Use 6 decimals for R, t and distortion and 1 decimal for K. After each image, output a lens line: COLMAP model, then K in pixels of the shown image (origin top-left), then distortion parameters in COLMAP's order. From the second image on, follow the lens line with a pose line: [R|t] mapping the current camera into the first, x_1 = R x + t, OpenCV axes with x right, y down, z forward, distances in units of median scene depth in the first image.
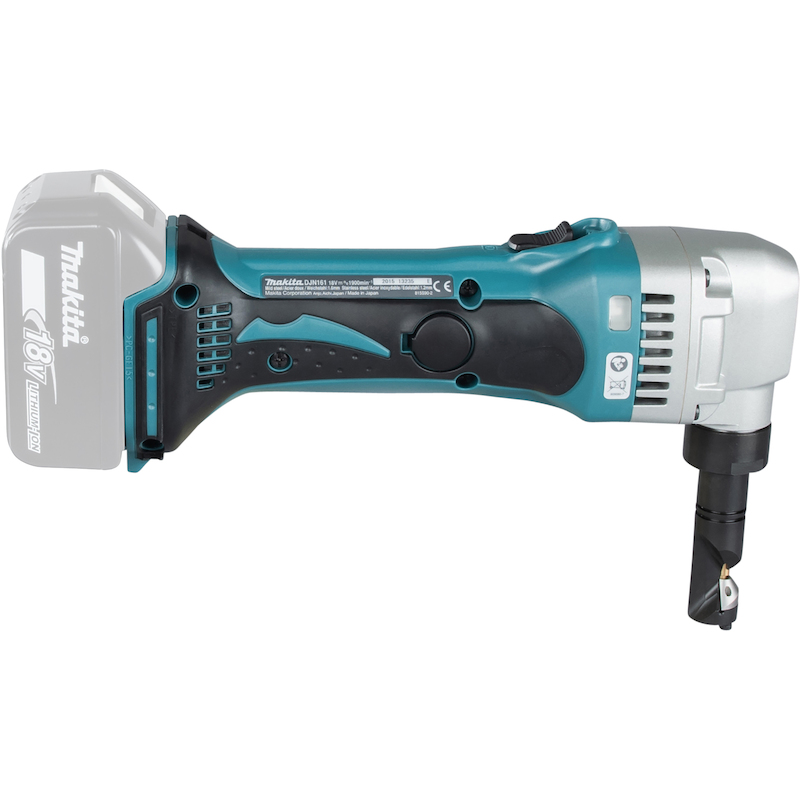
lens RADIAL K [[2270.3, 0, 403.0], [0, 2270.3, 399.4], [0, 0, 1]] dist [0.052385, 0.000000]
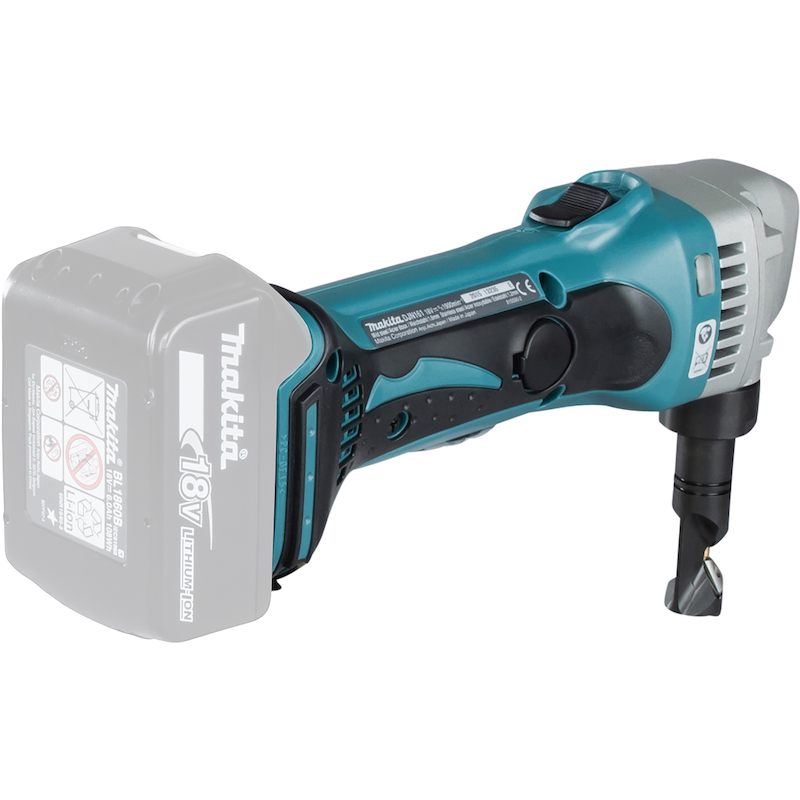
lens RADIAL K [[2932.0, 0, 399.7], [0, 2932.0, 400.2], [0, 0, 1]] dist [0.153915, 0.000000]
pose [[0.754155, -0.225732, 0.616680, -0.671249], [0.209930, 0.972660, 0.099308, -0.124502], [-0.622237, 0.054566, 0.780925, 0.219523]]
